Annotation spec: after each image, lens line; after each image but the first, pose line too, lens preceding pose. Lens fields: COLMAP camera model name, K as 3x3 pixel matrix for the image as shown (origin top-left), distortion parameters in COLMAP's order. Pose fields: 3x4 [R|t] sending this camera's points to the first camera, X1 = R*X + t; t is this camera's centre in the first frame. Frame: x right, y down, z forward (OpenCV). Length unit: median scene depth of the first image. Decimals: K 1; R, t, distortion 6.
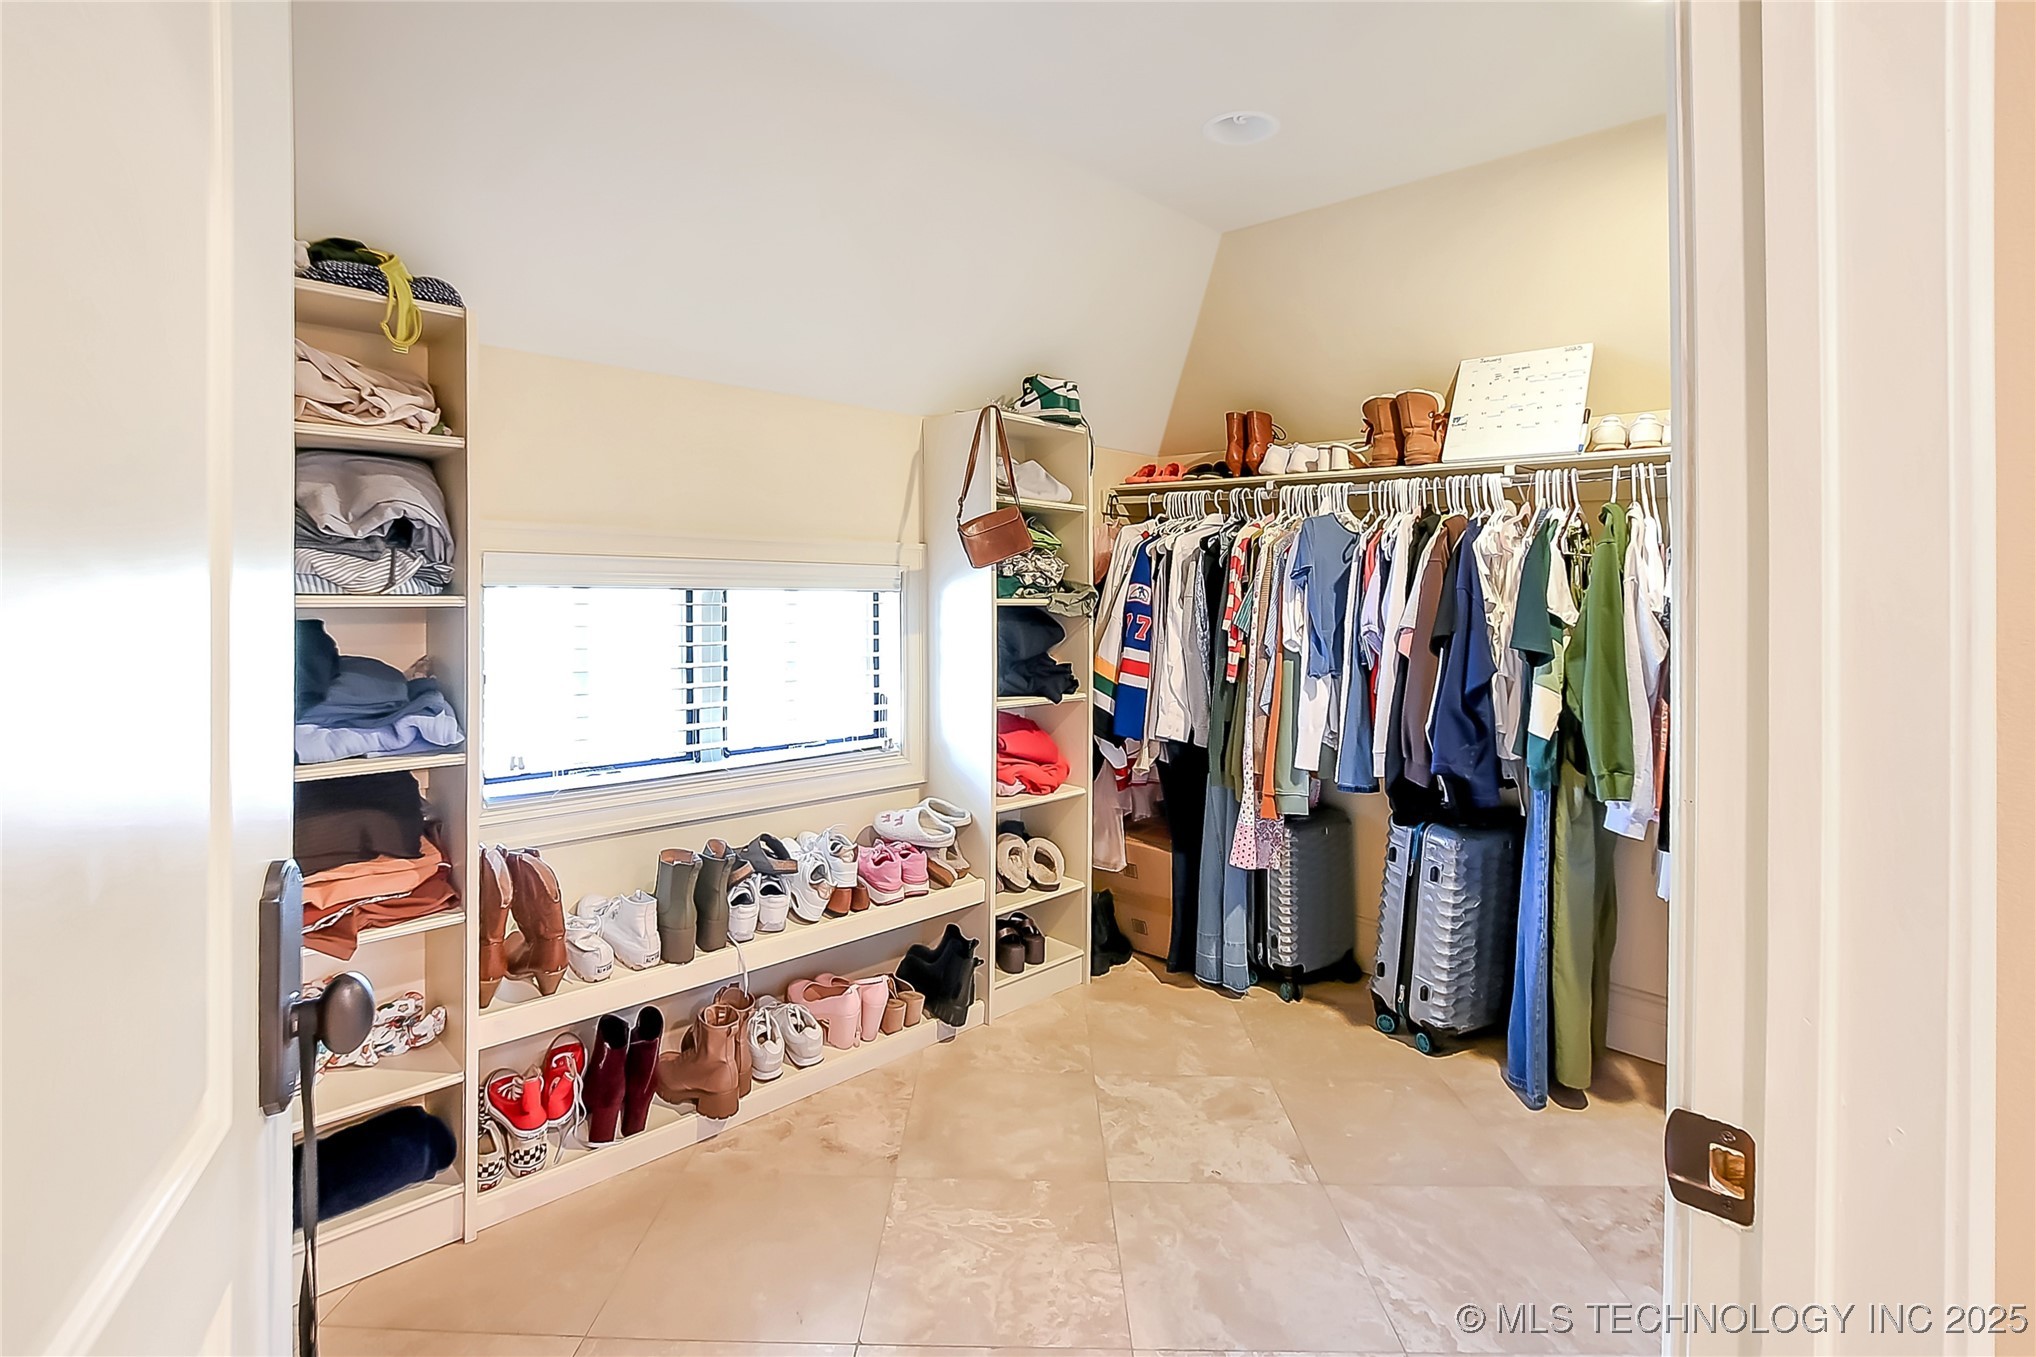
lens RADIAL K [[900.4, 0, 1027.9], [0, 900.4, 683.1], [0, 0, 1]] dist [-0.029909, 0.000301]
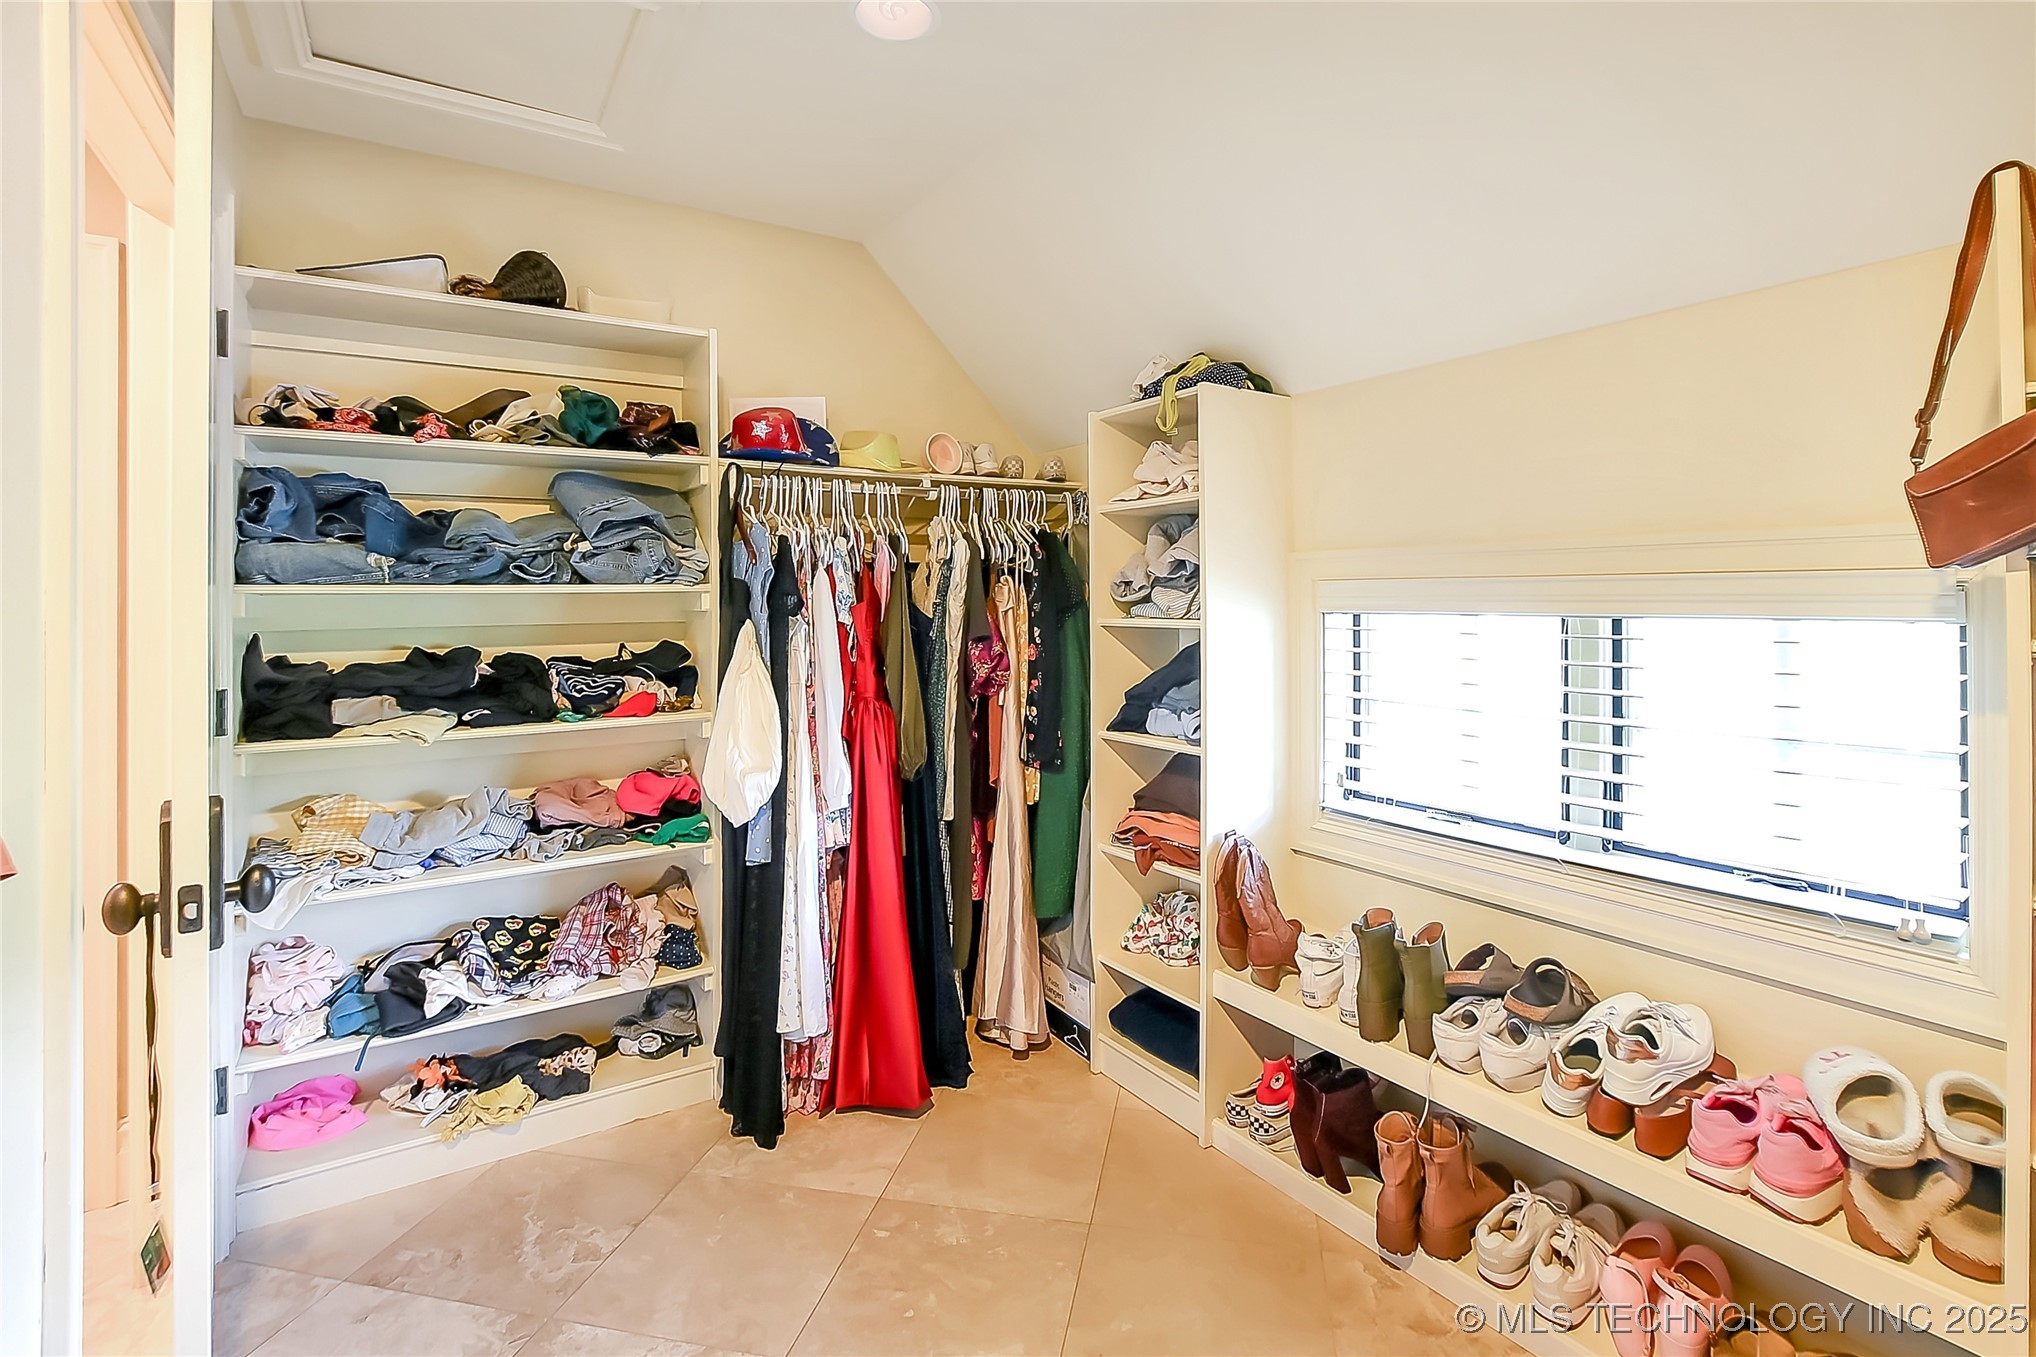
lens RADIAL K [[900.4, 0, 1027.9], [0, 900.4, 683.1], [0, 0, 1]] dist [-0.029909, 0.000301]
pose [[-0.147977, 0.063672, -0.986939, 0.500010], [-0.114301, 0.990137, 0.081016, -0.064520], [0.982364, 0.124796, -0.139240, 0.737911]]
